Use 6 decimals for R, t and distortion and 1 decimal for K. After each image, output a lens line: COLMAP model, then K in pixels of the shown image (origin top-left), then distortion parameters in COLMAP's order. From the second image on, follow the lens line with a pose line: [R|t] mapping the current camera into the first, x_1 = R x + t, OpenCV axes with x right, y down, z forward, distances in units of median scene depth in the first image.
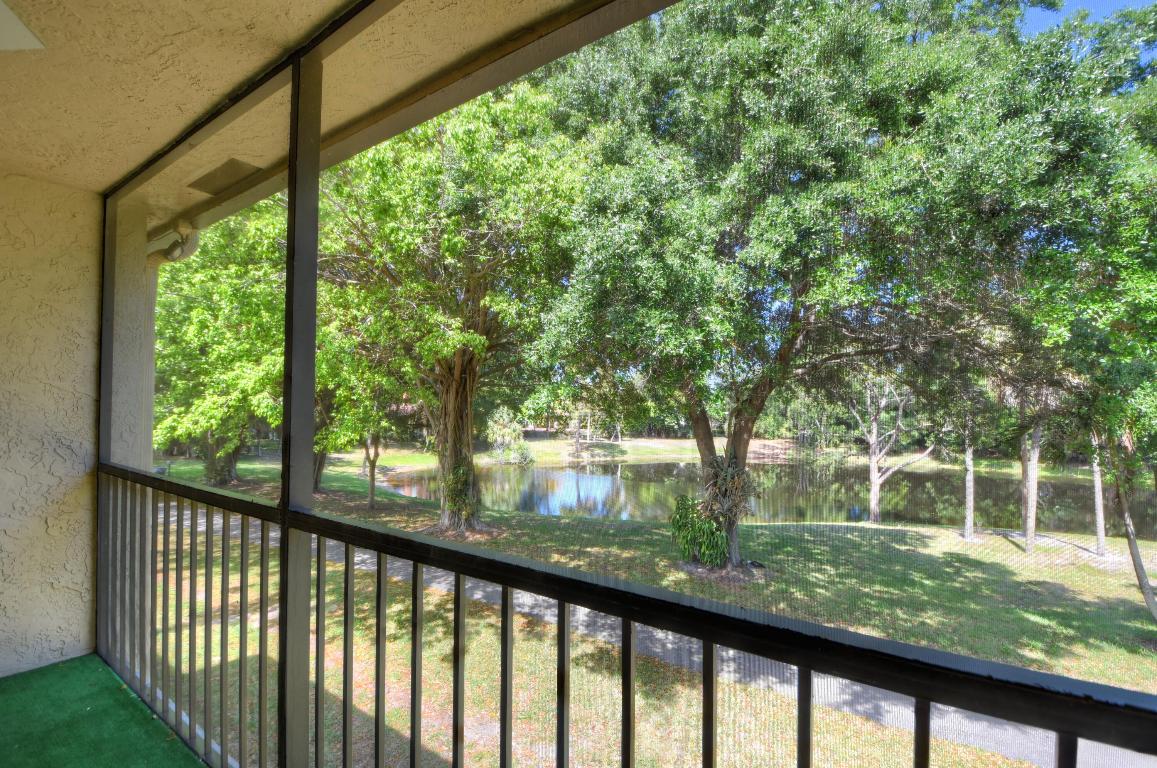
lens RADIAL K [[508.3, 0, 579.7], [0, 508.3, 396.9], [0, 0, 1]] dist [0.001190, -0.010990]
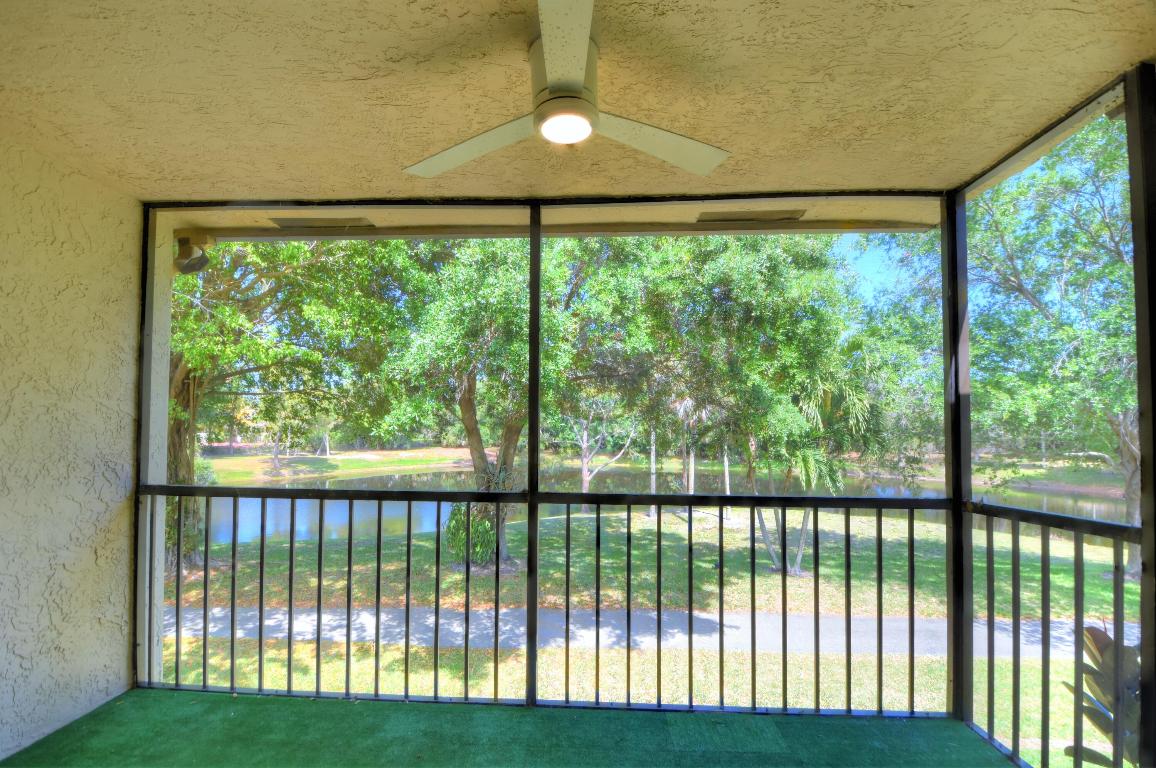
lens RADIAL K [[507.8, 0, 579.2], [0, 507.8, 396.9], [0, 0, 1]] dist [0.001190, -0.010990]
pose [[0.847405, 0.023103, 0.530444, -0.377104], [-0.012375, 0.999641, -0.023770, -0.011575], [-0.530802, 0.013579, 0.847387, -0.120601]]
